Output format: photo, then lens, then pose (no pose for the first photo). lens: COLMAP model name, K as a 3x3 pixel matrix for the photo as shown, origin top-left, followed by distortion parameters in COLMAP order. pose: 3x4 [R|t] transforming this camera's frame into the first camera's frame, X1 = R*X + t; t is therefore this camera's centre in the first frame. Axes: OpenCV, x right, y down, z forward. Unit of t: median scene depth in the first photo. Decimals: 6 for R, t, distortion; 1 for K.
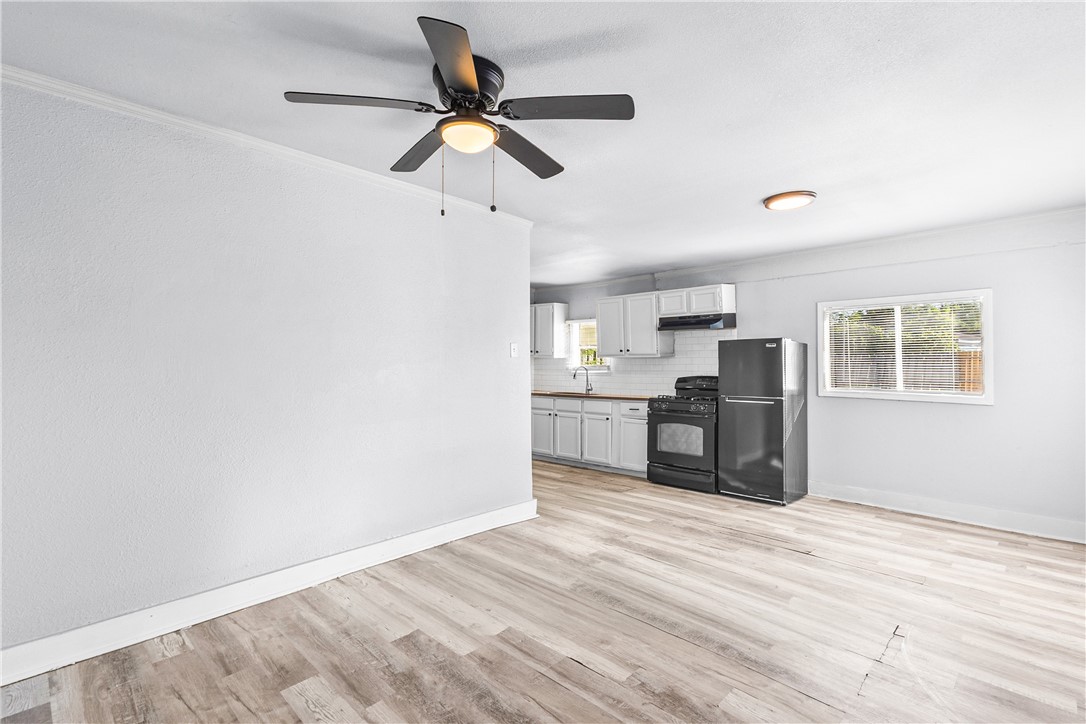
lens RADIAL K [[503.6, 0, 543.2], [0, 503.6, 362.6], [0, 0, 1]] dist [0.002715, 0.000419]
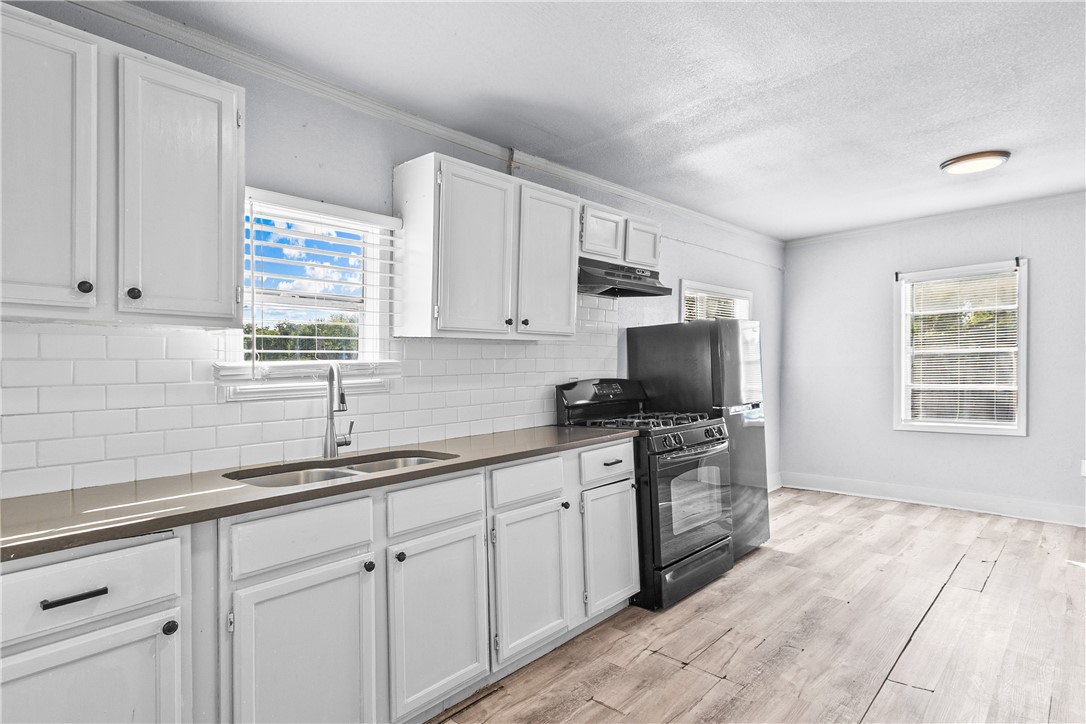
lens RADIAL K [[556.6, 0, 544.9], [0, 556.6, 360.5], [0, 0, 1]] dist [0.003880, 0.000128]
pose [[-0.010439, 0.000090, 0.999946, -0.268400], [0.002791, 0.999996, -0.000061, 0.005956], [-0.999942, 0.002790, -0.010439, 0.975059]]
